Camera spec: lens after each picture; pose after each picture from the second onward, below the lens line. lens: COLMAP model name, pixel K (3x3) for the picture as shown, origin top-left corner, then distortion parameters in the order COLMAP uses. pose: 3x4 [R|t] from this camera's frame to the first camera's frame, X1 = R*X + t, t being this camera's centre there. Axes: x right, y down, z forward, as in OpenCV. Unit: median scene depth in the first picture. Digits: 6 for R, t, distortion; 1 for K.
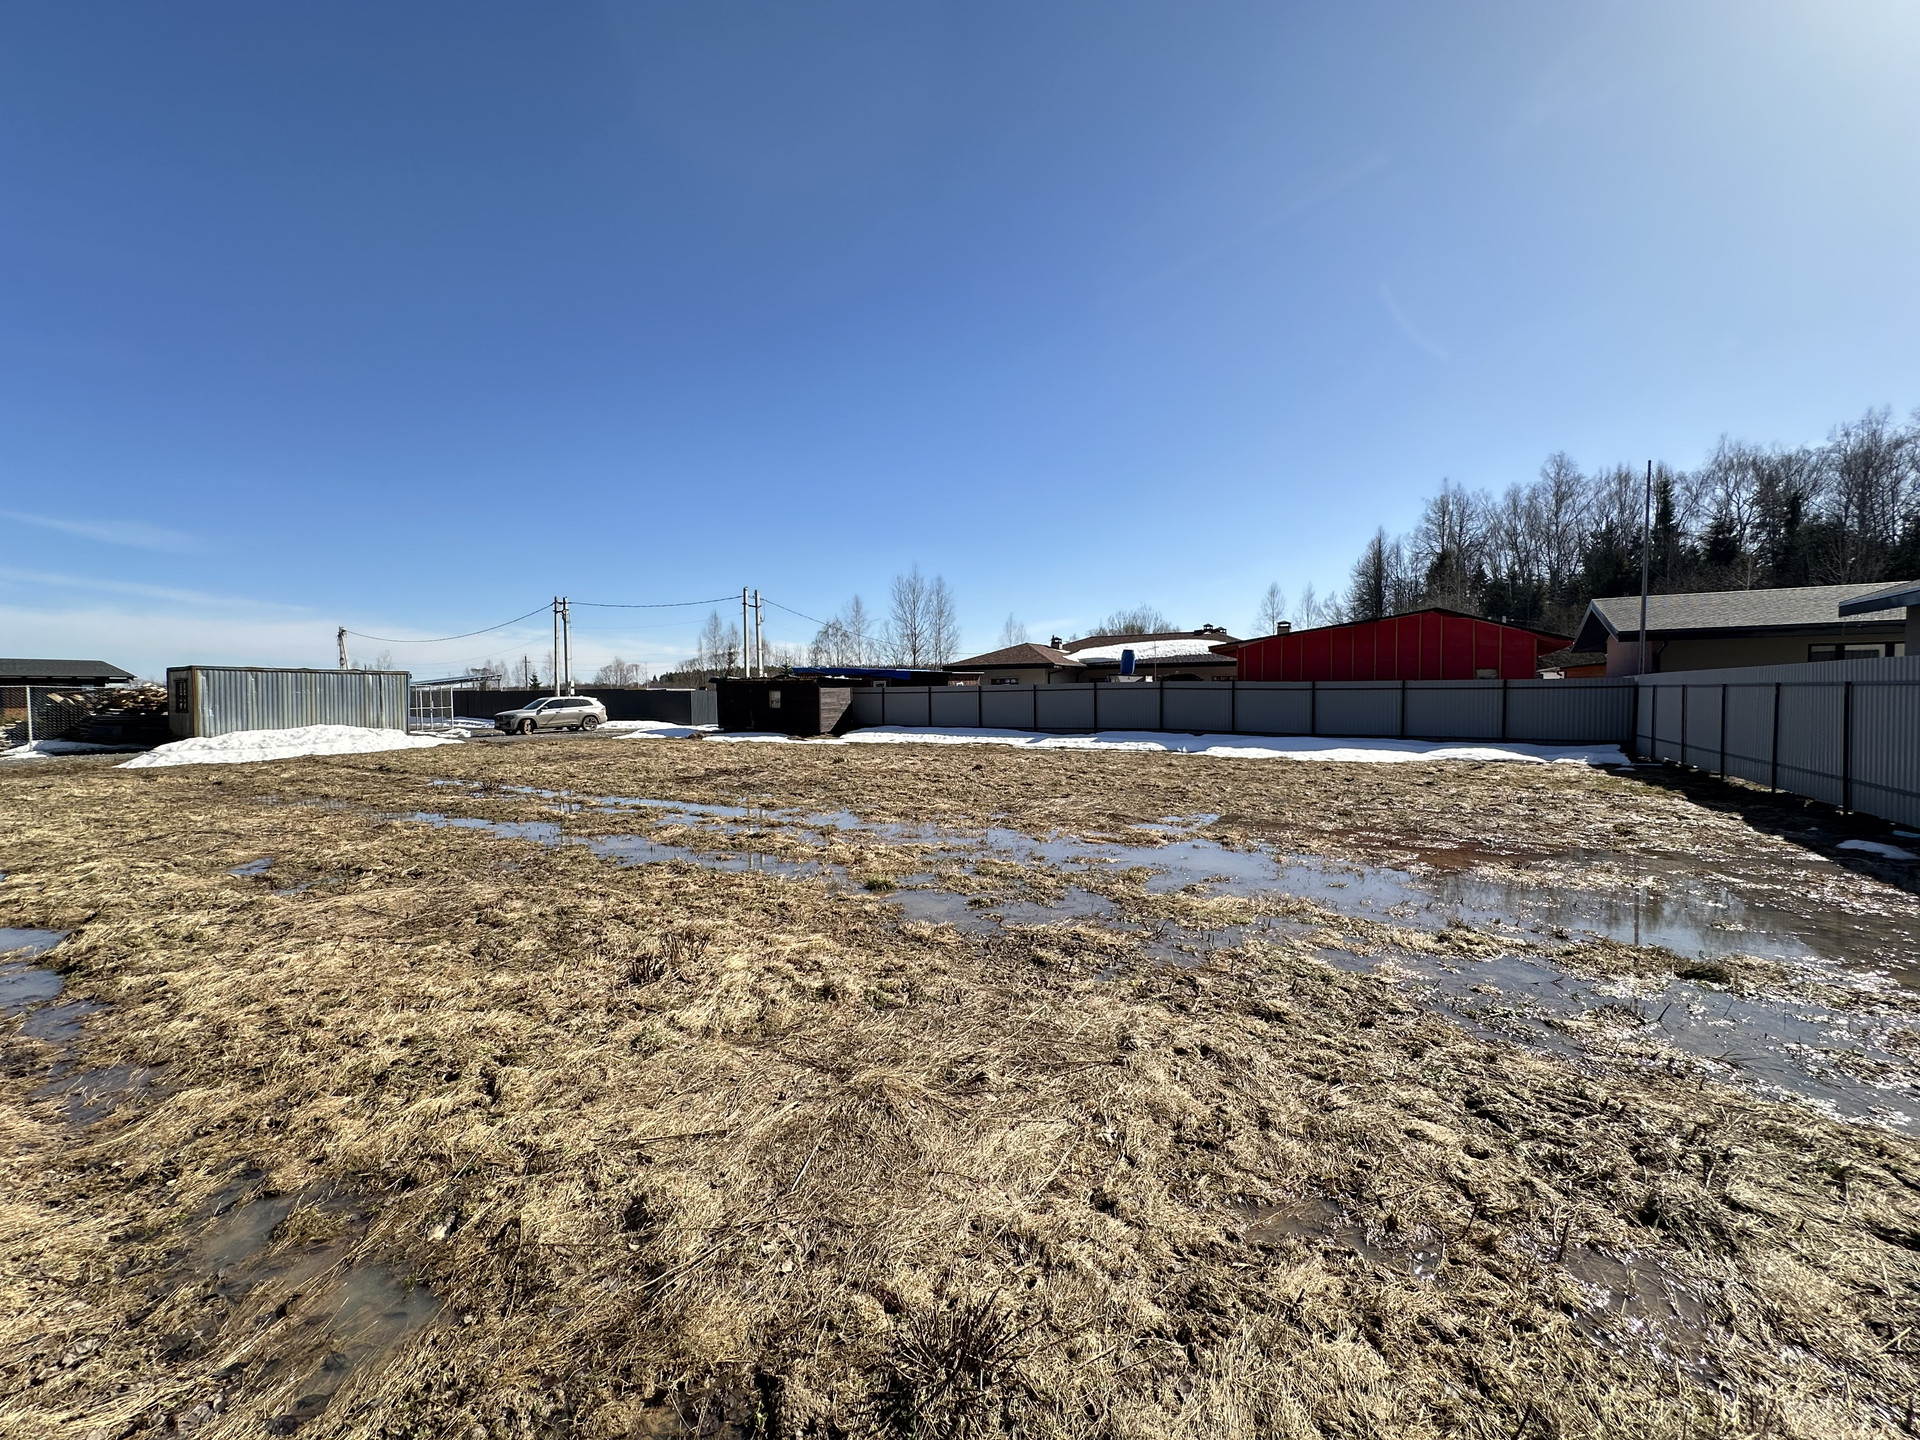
lens RADIAL K [[766.1, 0, 959.3], [0, 766.1, 722.5], [0, 0, 1]] dist [0.000522, 0.000162]
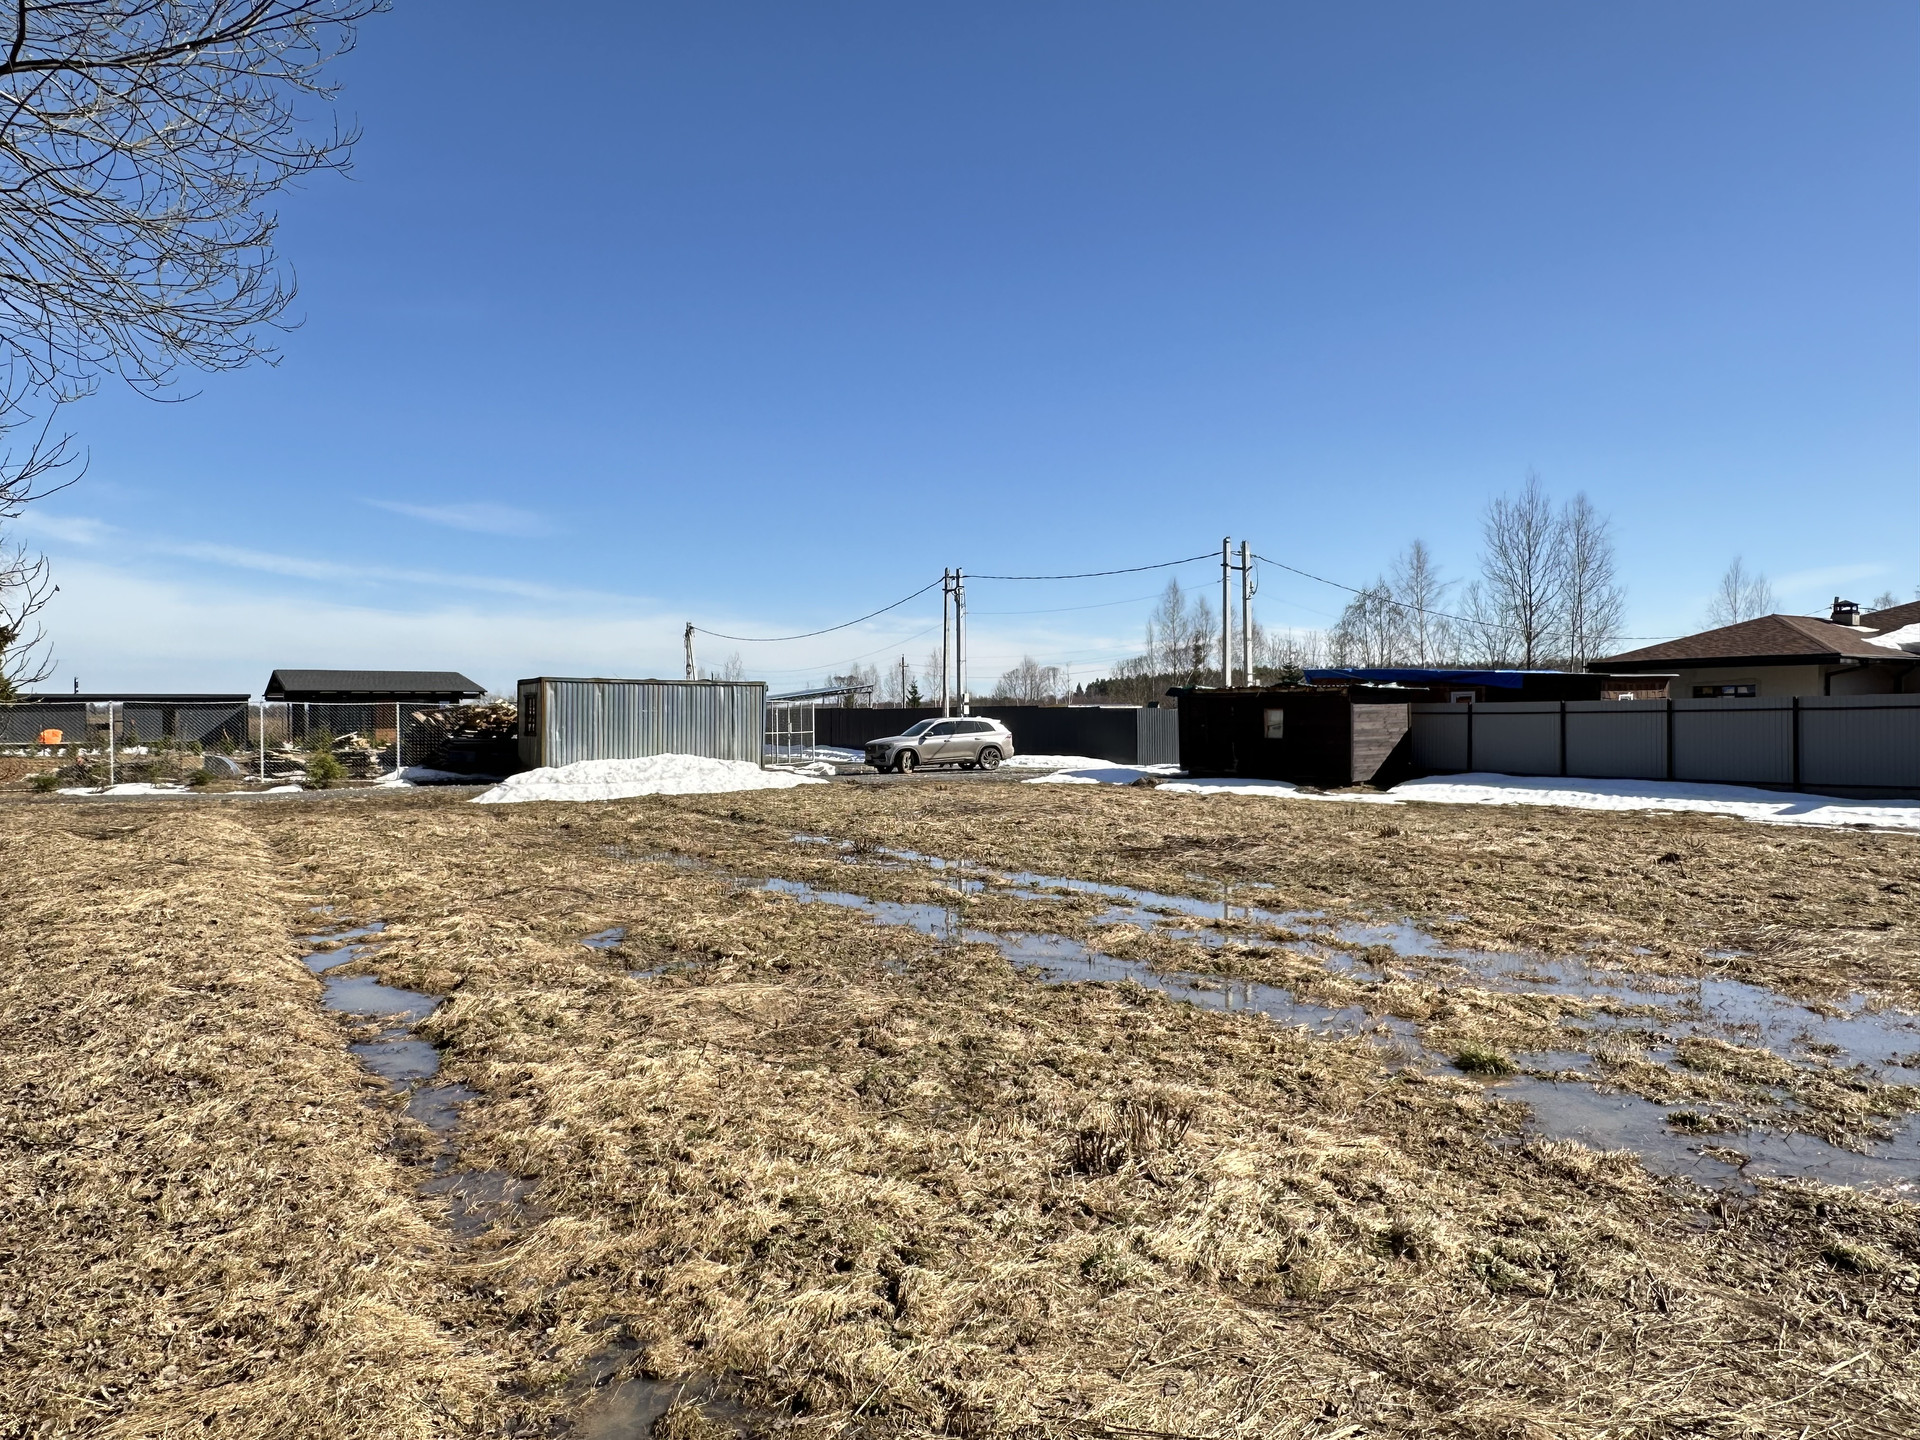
lens RADIAL K [[1299.4, 0, 956.7], [0, 1299.4, 724.7], [0, 0, 1]] dist [-0.000958, 0.001522]
pose [[0.891160, 0.006557, -0.453641, -0.016118], [-0.019754, 0.999508, -0.024361, -0.000949], [0.453258, 0.030671, 0.890851, -0.009227]]
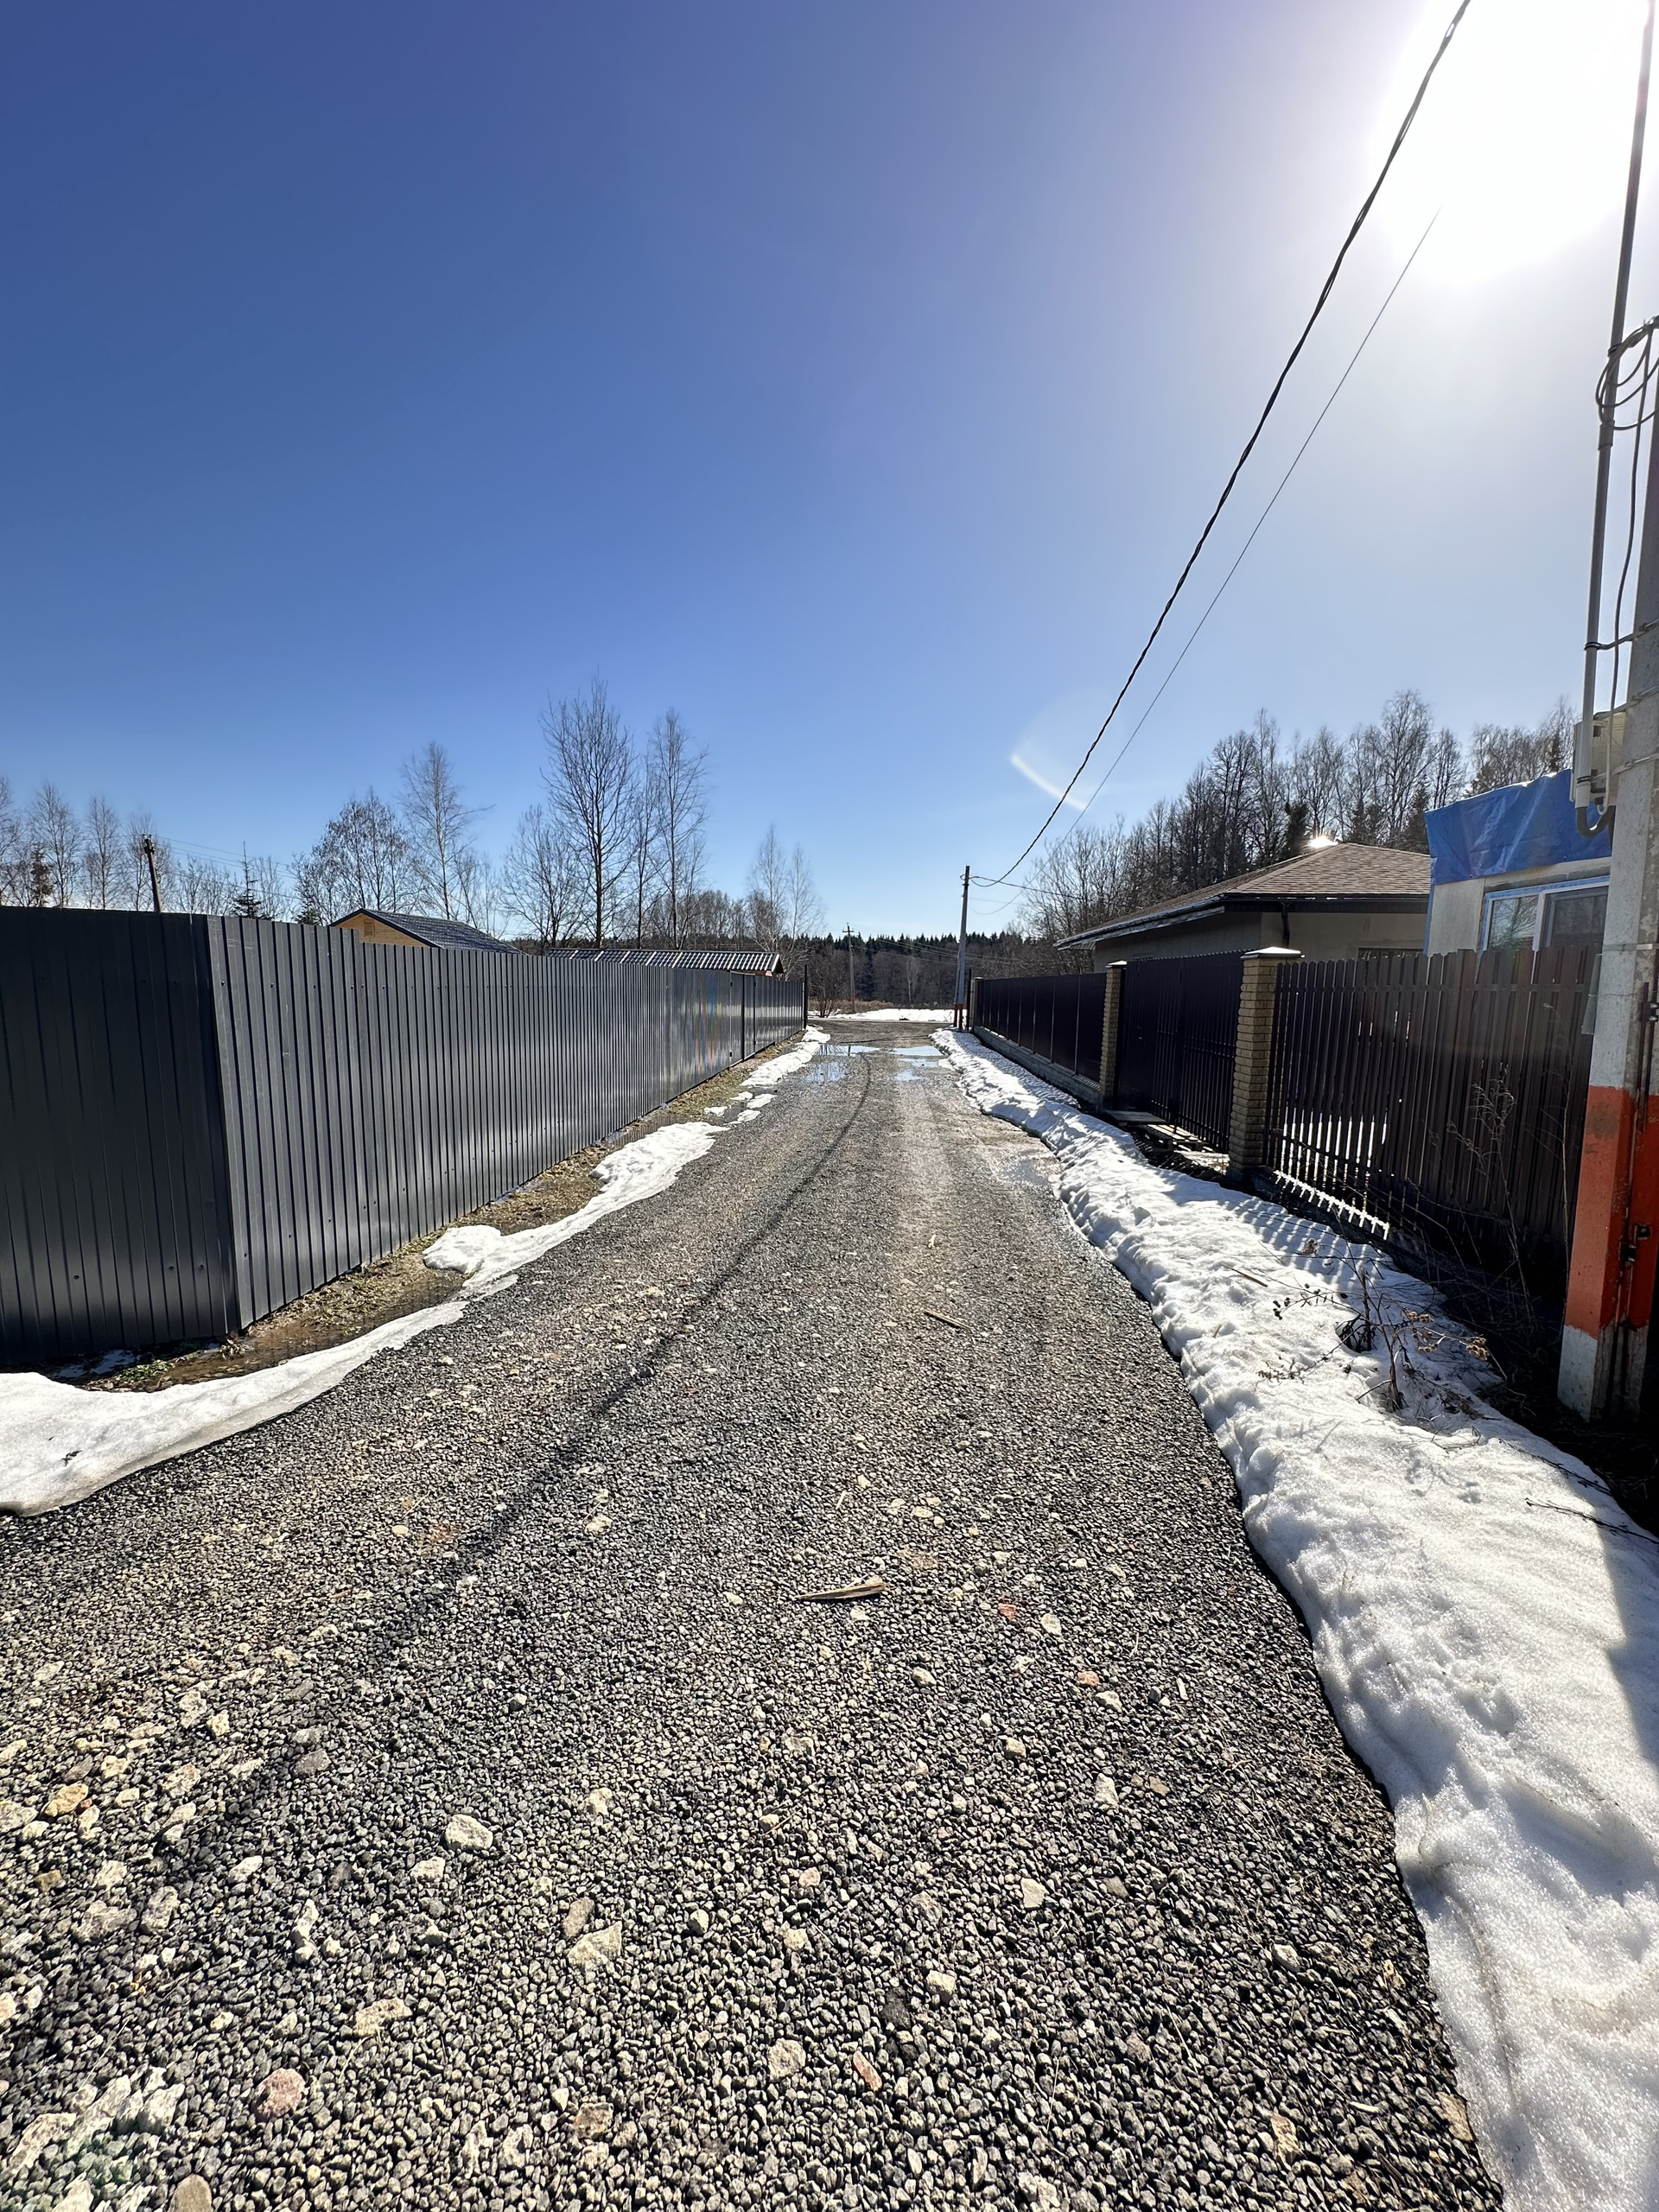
lens RADIAL K [[882.7, 0, 745.8], [0, 882.7, 1113.0], [0, 0, 1]] dist [0.000522, 0.000162]
pose [[0.897129, -0.035461, 0.440344, -1.686832], [-0.009184, 0.995061, 0.098843, -0.124844], [-0.441674, -0.092719, 0.892372, 4.020333]]
